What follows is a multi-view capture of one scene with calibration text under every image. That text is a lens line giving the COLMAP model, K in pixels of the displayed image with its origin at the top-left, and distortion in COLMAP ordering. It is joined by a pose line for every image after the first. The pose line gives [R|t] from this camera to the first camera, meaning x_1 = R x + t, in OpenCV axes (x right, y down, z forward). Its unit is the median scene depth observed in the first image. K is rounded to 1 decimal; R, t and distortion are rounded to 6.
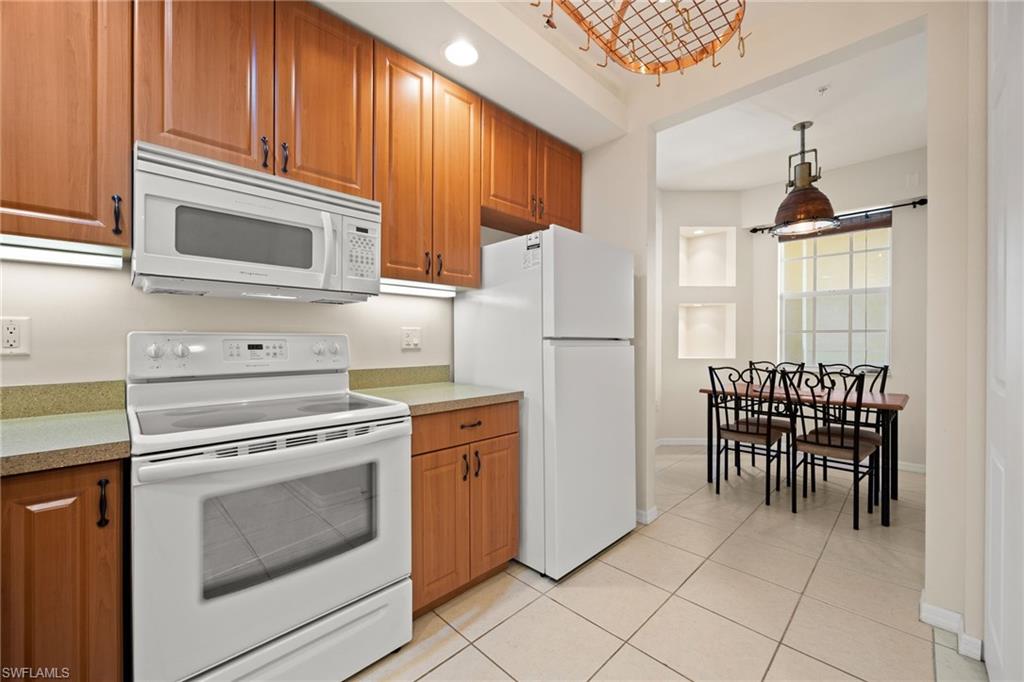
lens RADIAL K [[402.3, 0, 515.6], [0, 402.3, 342.4], [0, 0, 1]] dist [0.000826, 0.000234]
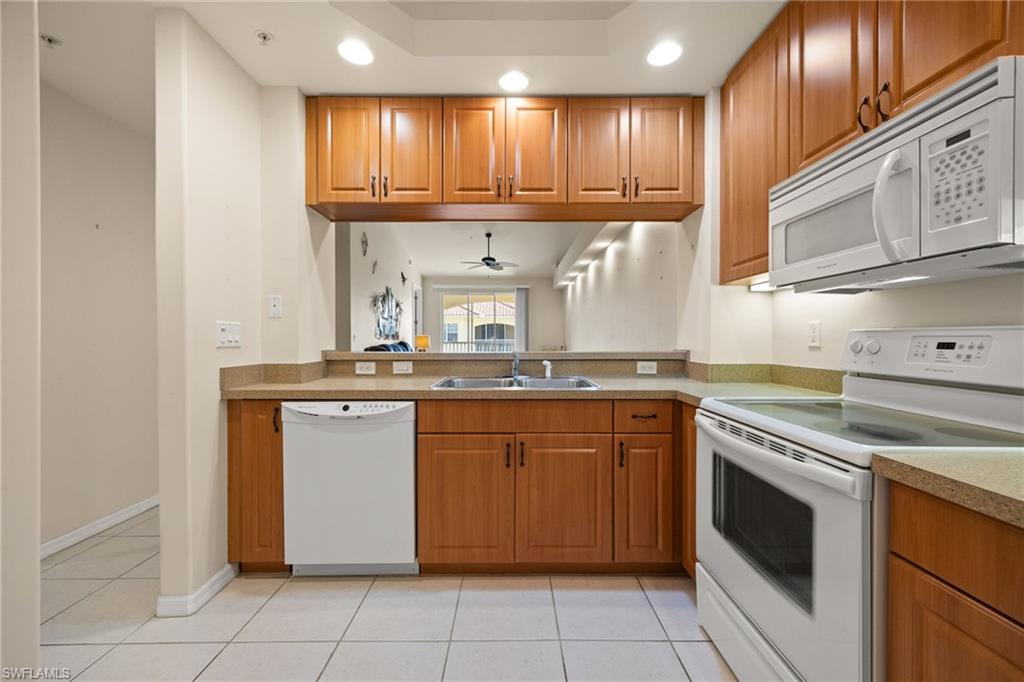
lens RADIAL K [[402.3, 0, 499.4], [0, 402.3, 341.2], [0, 0, 1]] dist [0.000826, 0.000234]
pose [[-0.726745, 0.006001, -0.686881, 0.455757], [-0.003271, 0.999920, 0.012196, -0.003525], [0.686900, 0.011110, -0.726667, 0.958119]]
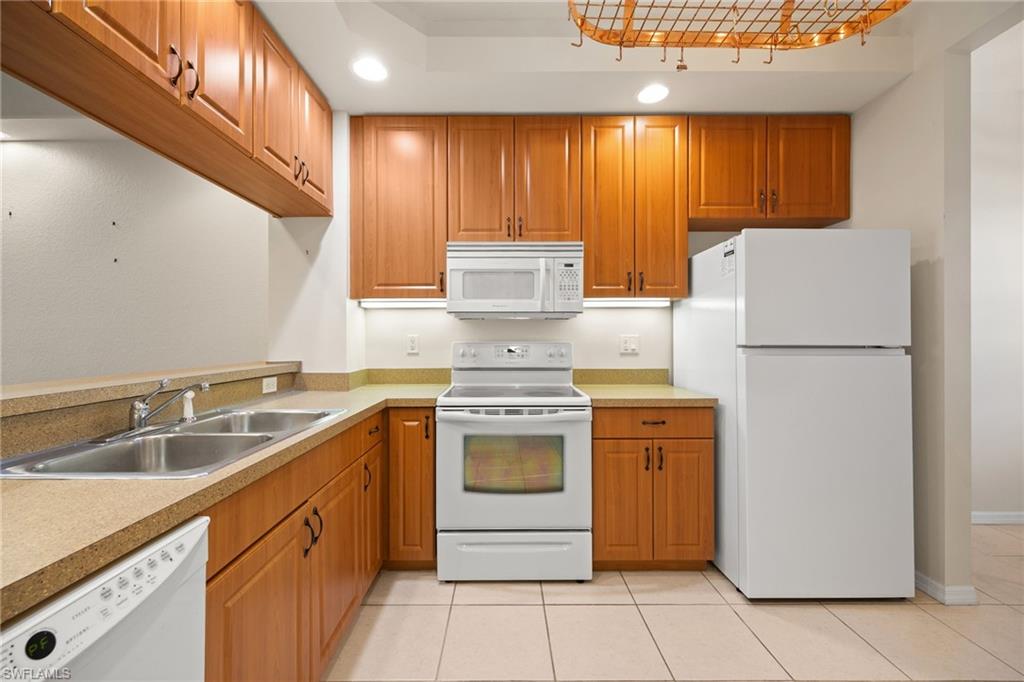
lens RADIAL K [[421.2, 0, 507.8], [0, 421.2, 338.8], [0, 0, 1]] dist [0.006008, 0.000335]
pose [[0.707790, -0.001144, -0.706422, 0.462626], [-0.002207, 0.999990, -0.003832, -0.026925], [0.706420, 0.004271, 0.707780, -0.138983]]
